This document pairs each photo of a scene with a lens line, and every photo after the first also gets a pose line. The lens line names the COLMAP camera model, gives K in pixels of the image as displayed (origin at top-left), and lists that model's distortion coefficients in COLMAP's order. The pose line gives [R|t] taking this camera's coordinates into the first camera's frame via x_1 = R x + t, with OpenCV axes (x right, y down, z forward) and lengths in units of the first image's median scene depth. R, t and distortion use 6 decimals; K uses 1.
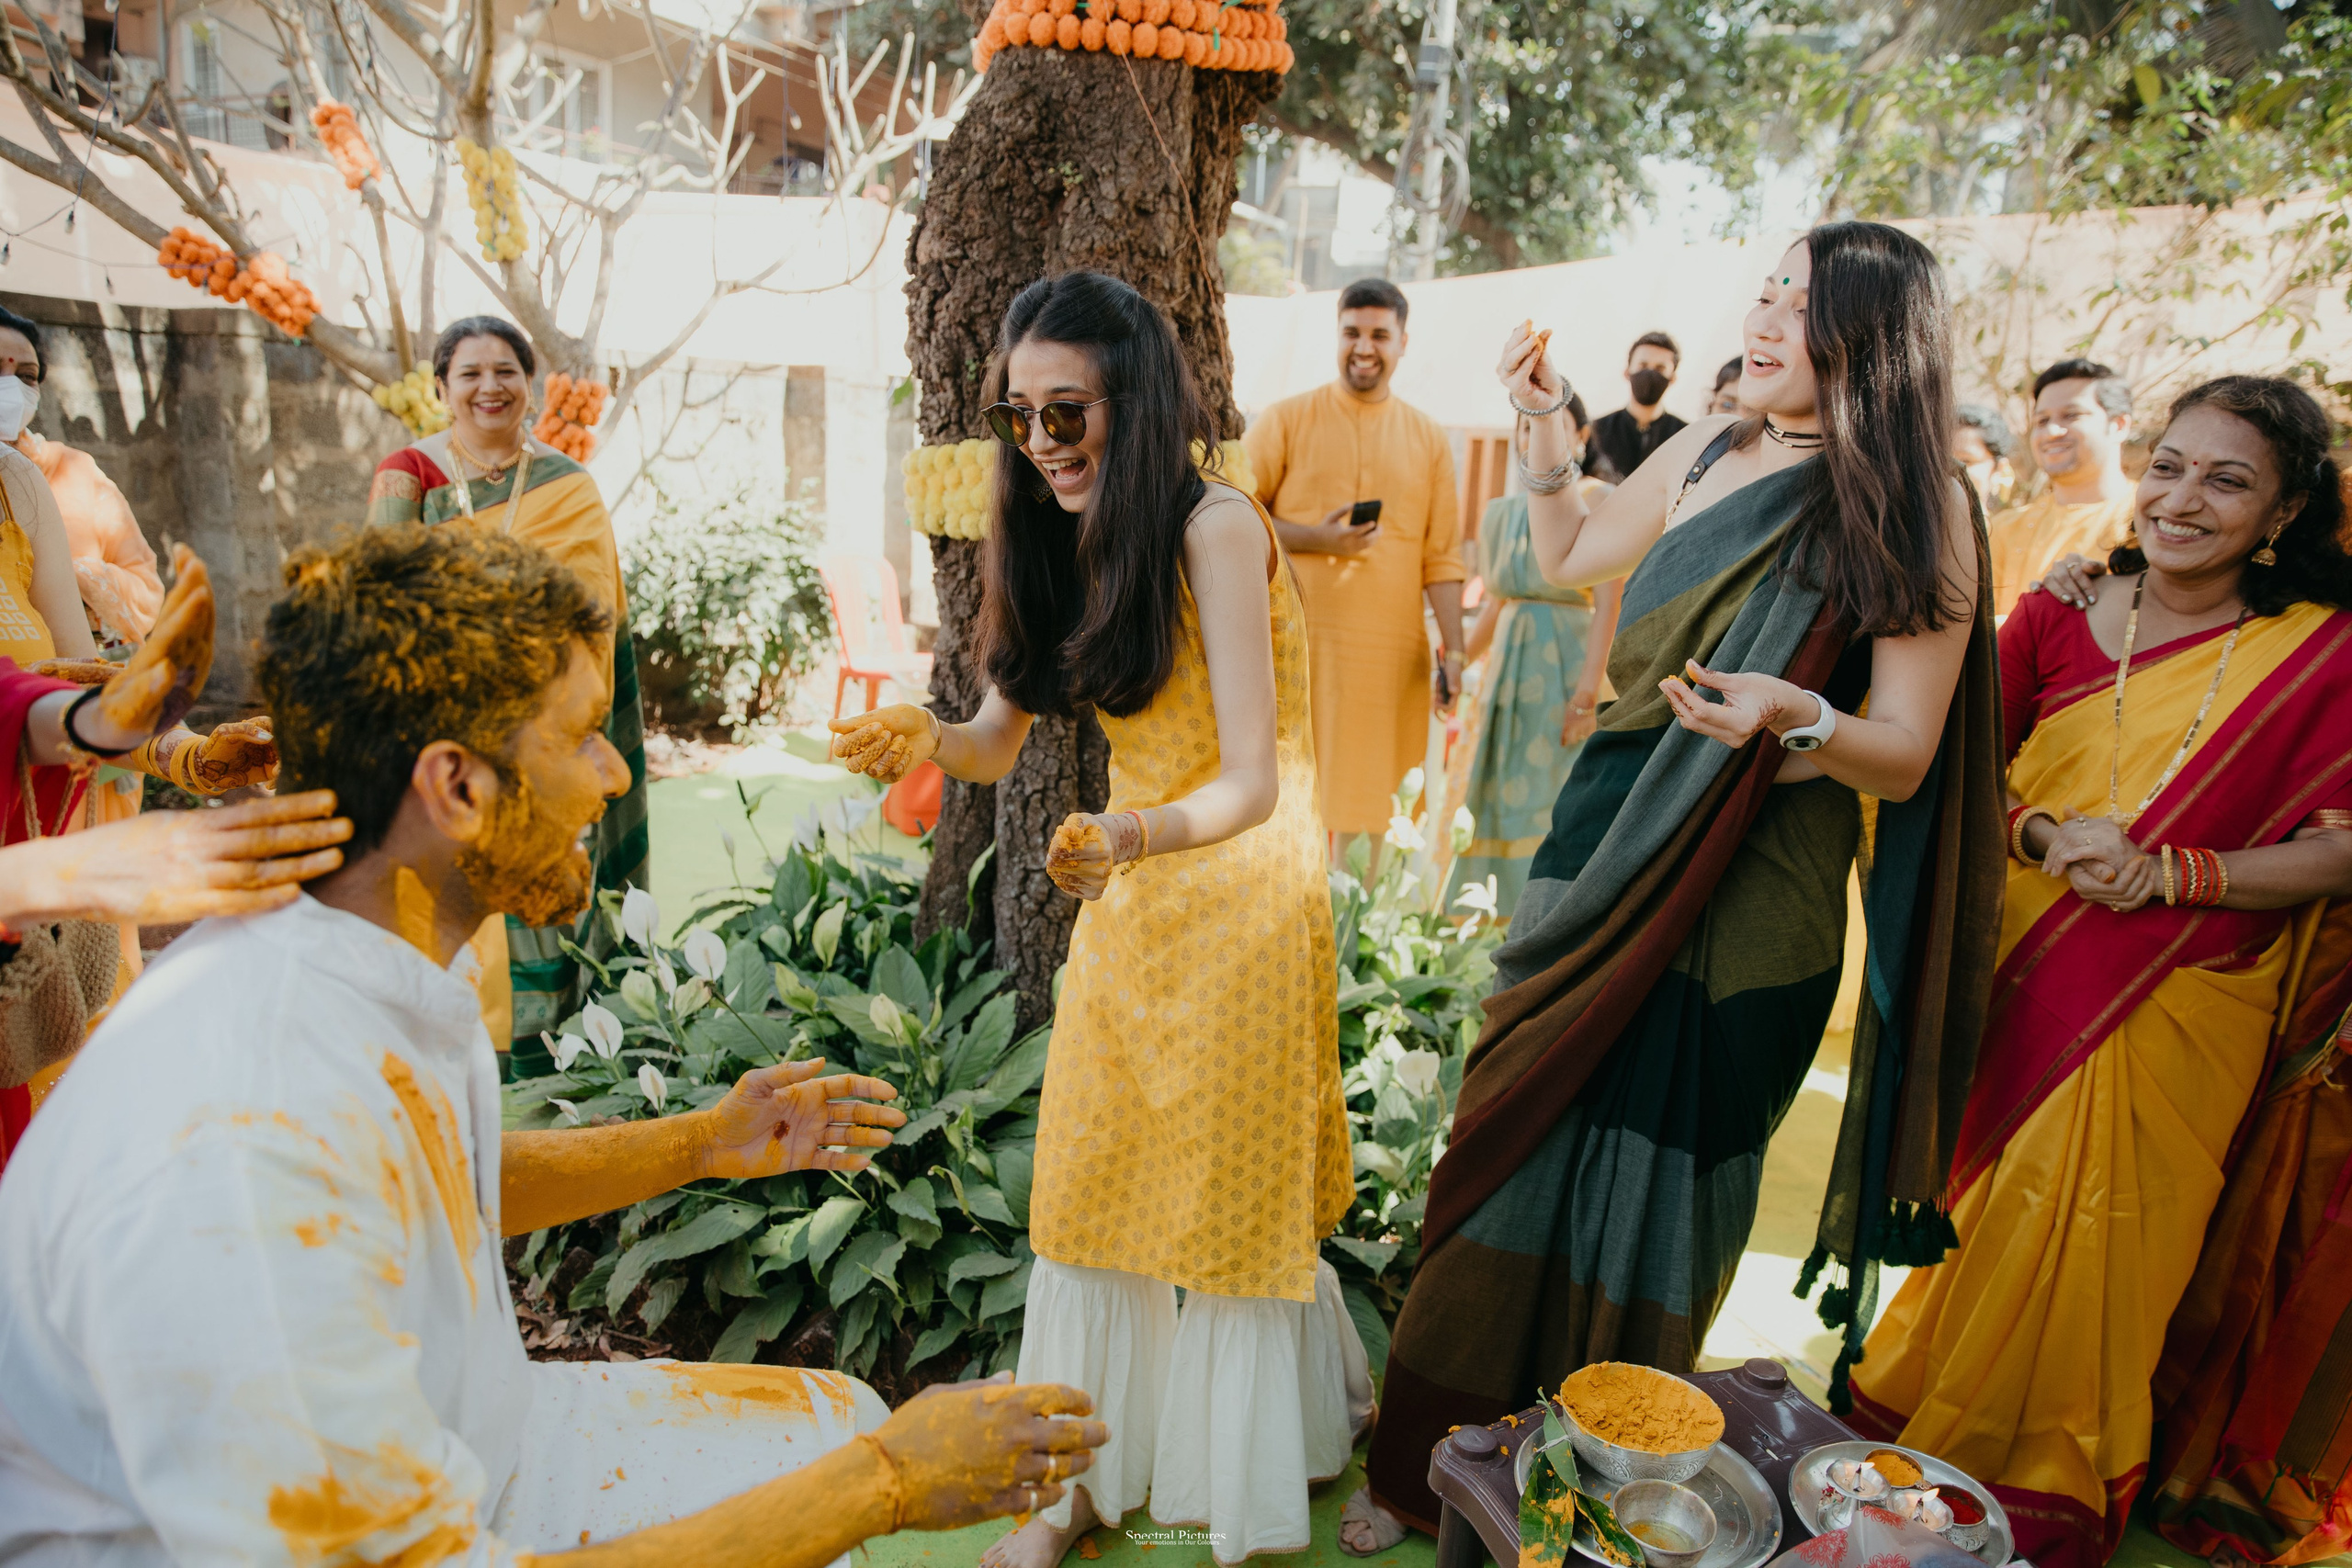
lens RADIAL K [[1608.0, 0, 1108.7], [0, 1608.0, 768.8], [0, 0, 1]] dist [-0.080289, 0.043044]
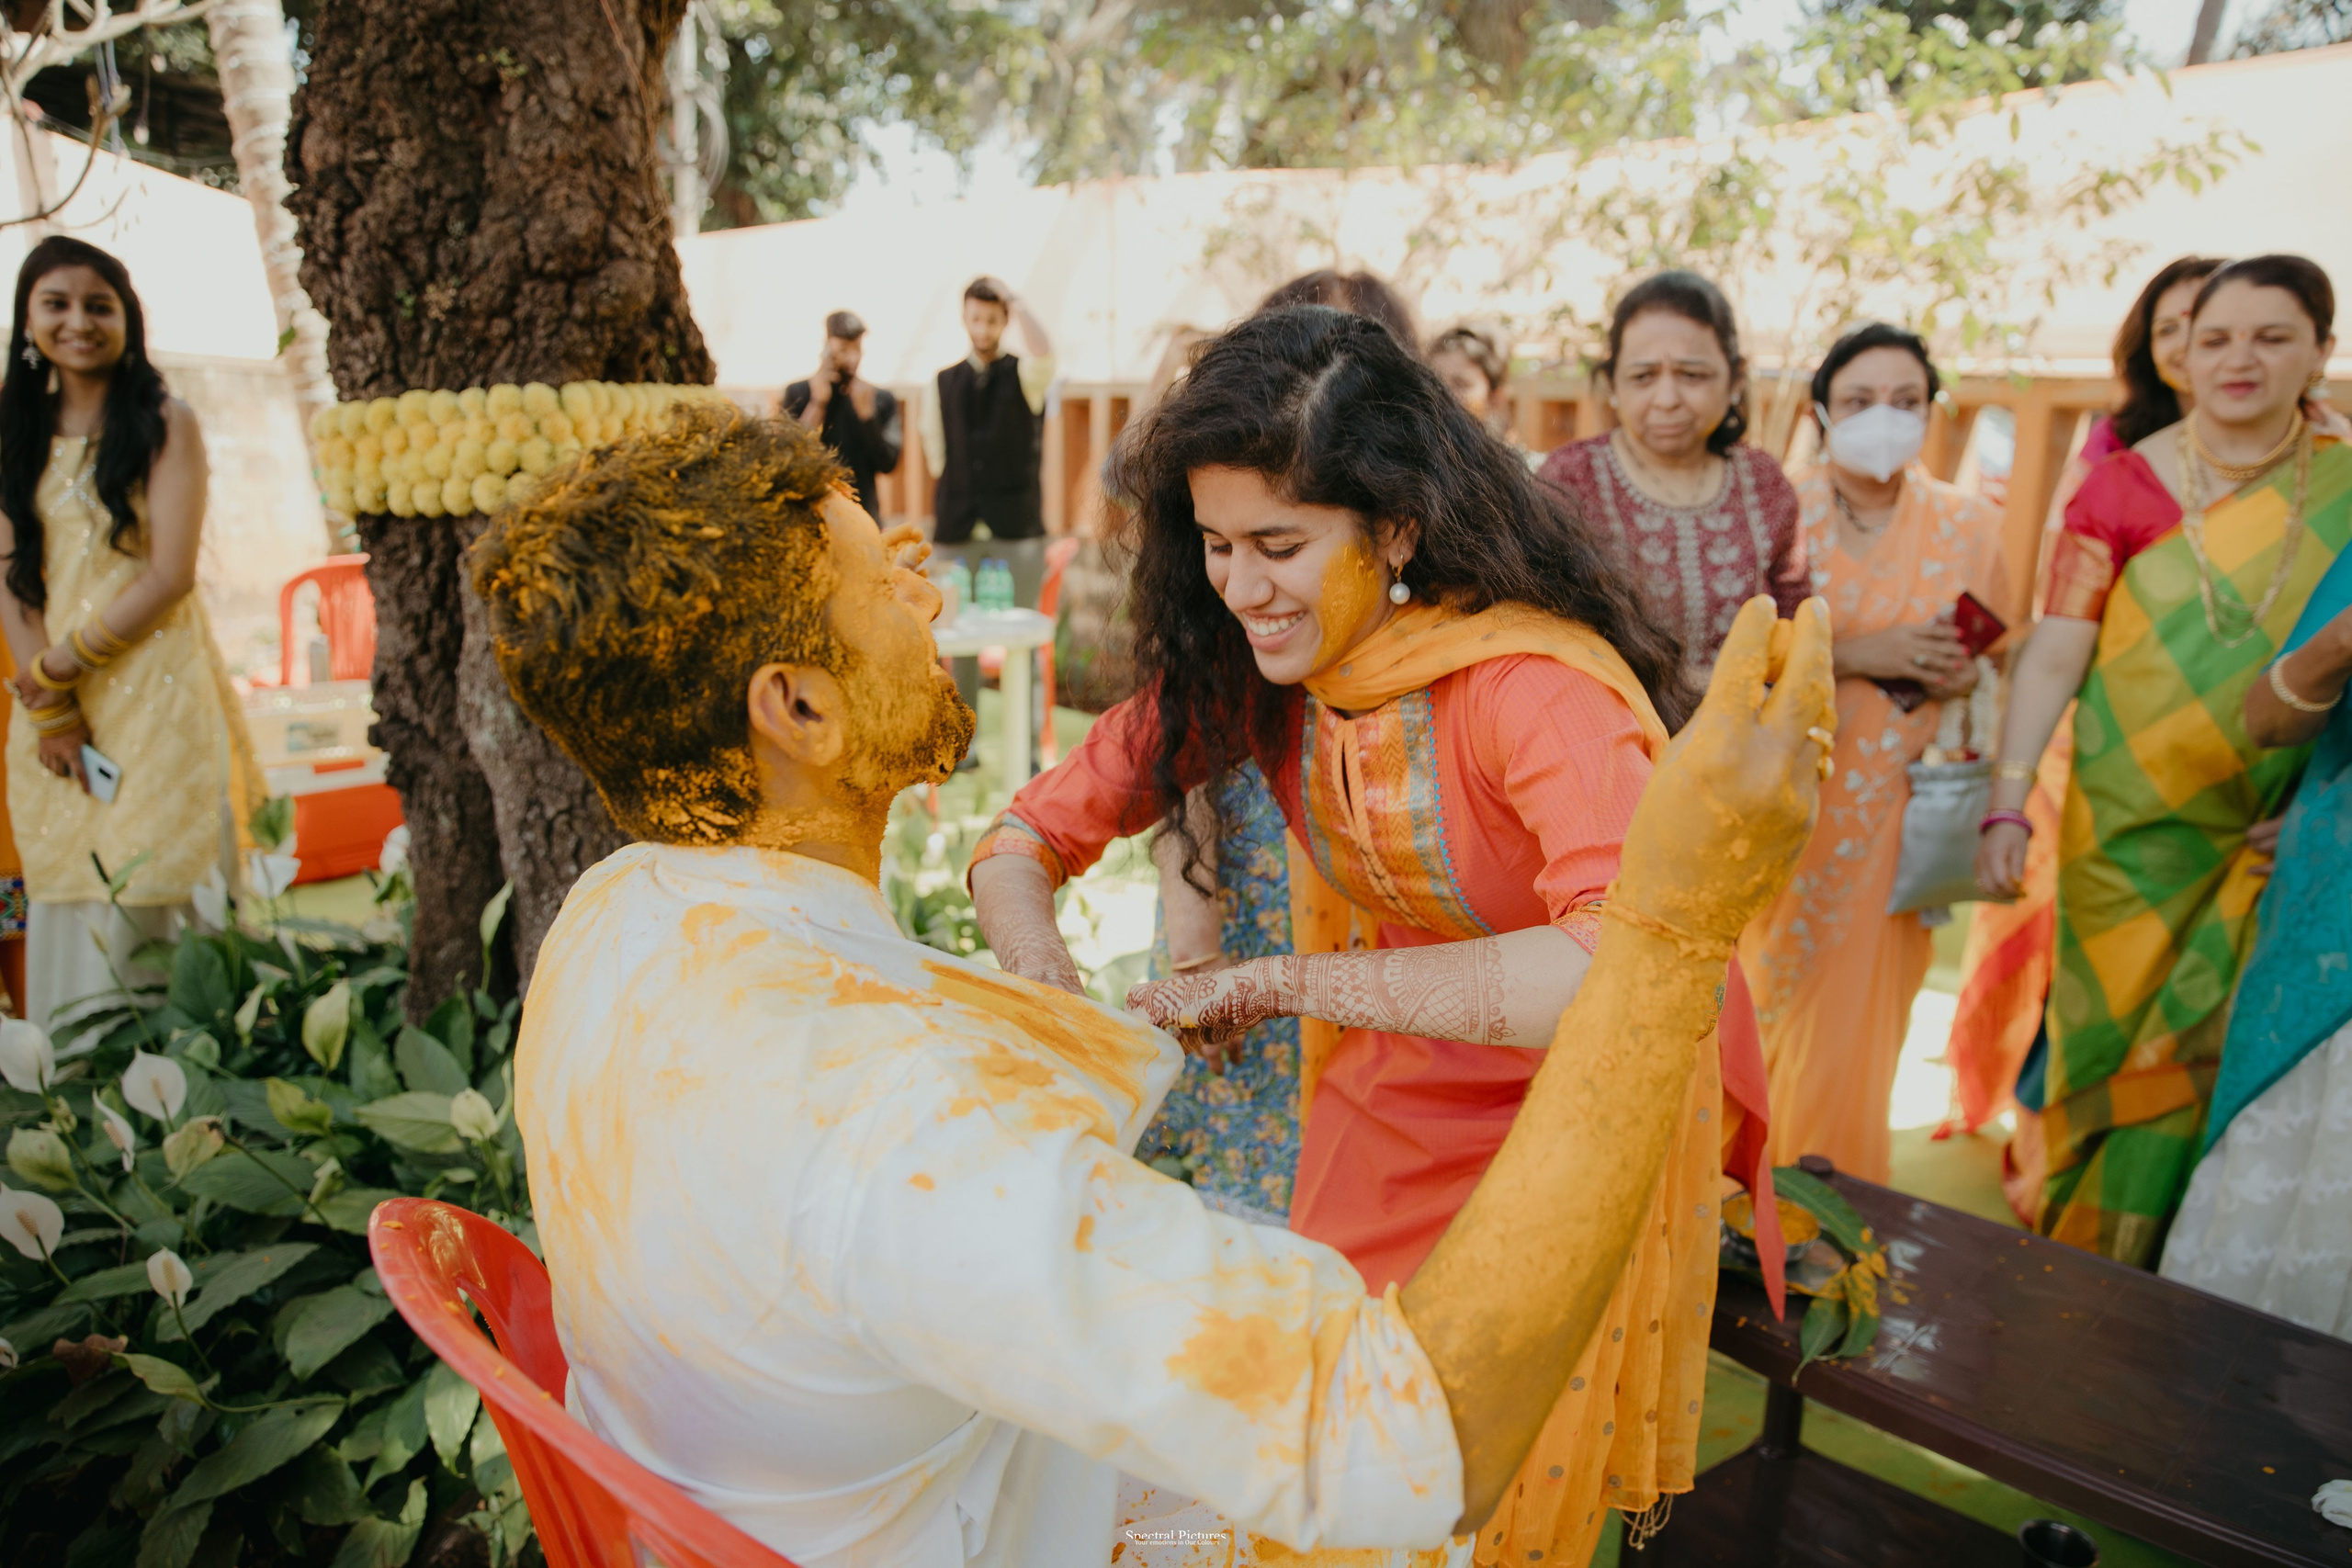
lens RADIAL K [[1608.0, 0, 1183.3], [0, 1608.0, 790.9], [0, 0, 1]] dist [-0.080289, 0.043044]
pose [[0.876372, -0.132623, 0.463016, -0.141776], [0.116656, 0.991166, 0.063102, -0.011320], [-0.467294, -0.001287, 0.884101, 0.118558]]
